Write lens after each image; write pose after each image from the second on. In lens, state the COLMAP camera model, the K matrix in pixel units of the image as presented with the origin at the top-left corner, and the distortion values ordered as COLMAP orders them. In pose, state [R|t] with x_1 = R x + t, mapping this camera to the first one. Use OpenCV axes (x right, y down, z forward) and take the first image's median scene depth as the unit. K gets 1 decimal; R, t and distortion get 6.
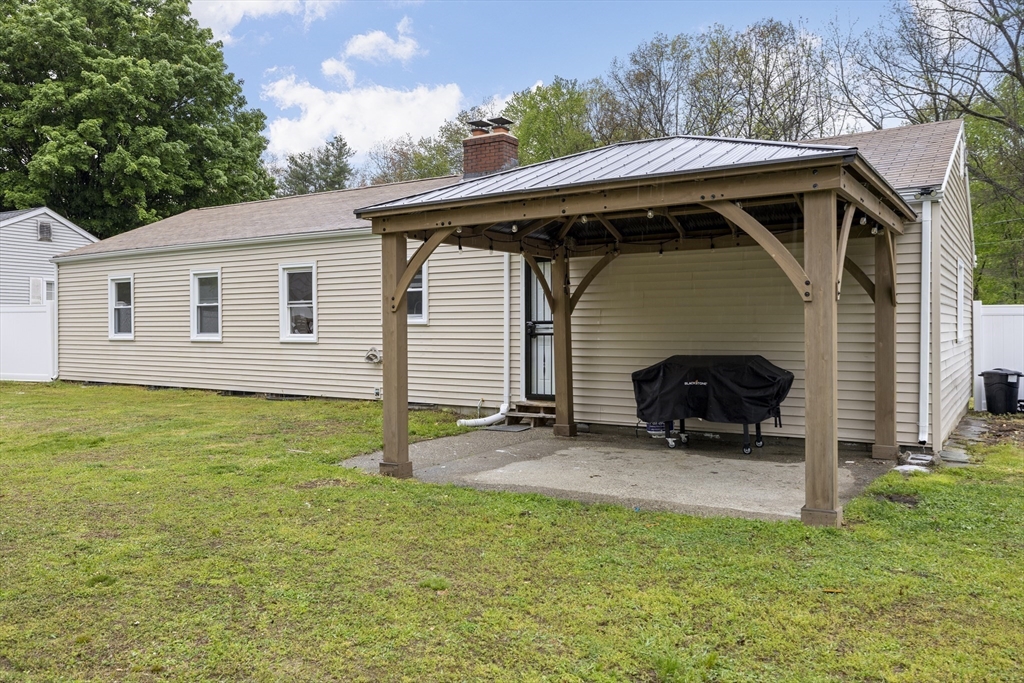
lens RADIAL K [[791.3, 0, 512.0], [0, 791.3, 341.5], [0, 0, 1]] dist [-0.002716, -0.003819]
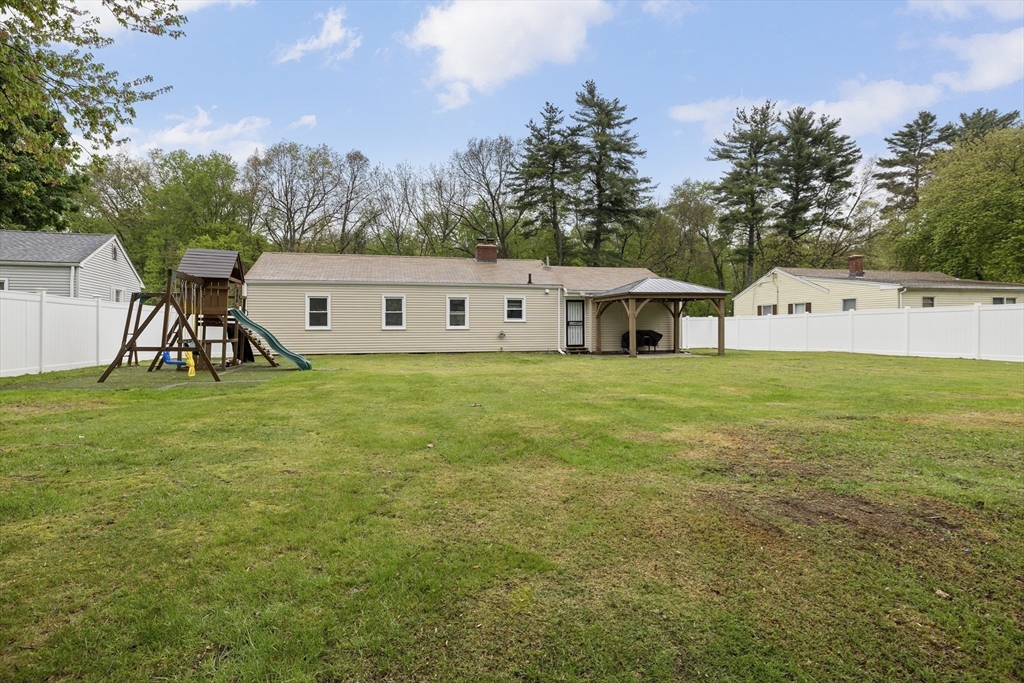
lens RADIAL K [[537.0, 0, 509.6], [0, 537.0, 327.2], [0, 0, 1]] dist [-0.000894, 0.000132]
pose [[0.692072, 0.001644, 0.721827, -1.198966], [0.014863, 0.999753, -0.016528, 0.021083], [-0.721676, 0.022167, 0.691876, -0.193542]]
